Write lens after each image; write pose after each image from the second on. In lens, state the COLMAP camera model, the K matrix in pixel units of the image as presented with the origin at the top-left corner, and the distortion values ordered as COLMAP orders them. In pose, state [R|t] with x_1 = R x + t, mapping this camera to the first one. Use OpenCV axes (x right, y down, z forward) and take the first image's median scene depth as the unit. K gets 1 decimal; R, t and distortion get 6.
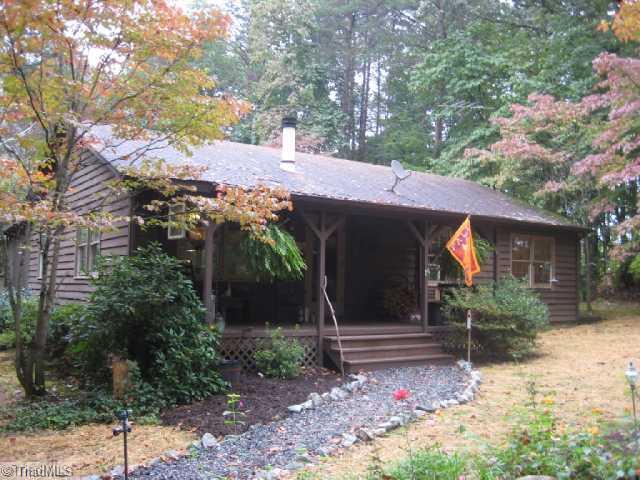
lens RADIAL K [[657.8, 0, 320.0], [0, 657.8, 240.0], [0, 0, 1]] dist [-0.148633, 0.008903]
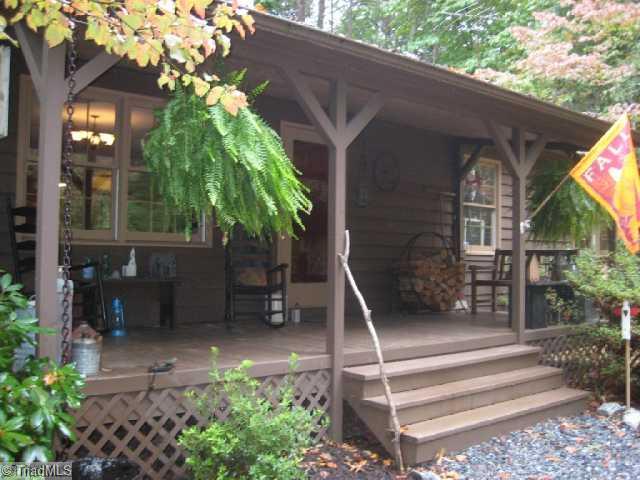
lens RADIAL K [[657.8, 0, 320.0], [0, 657.8, 240.0], [0, 0, 1]] dist [-0.148633, 0.008903]
pose [[0.994591, -0.000264, 0.103868, -0.055647], [-0.004501, 0.998948, 0.045639, 0.043278], [-0.103770, -0.045859, 0.993543, 0.586705]]
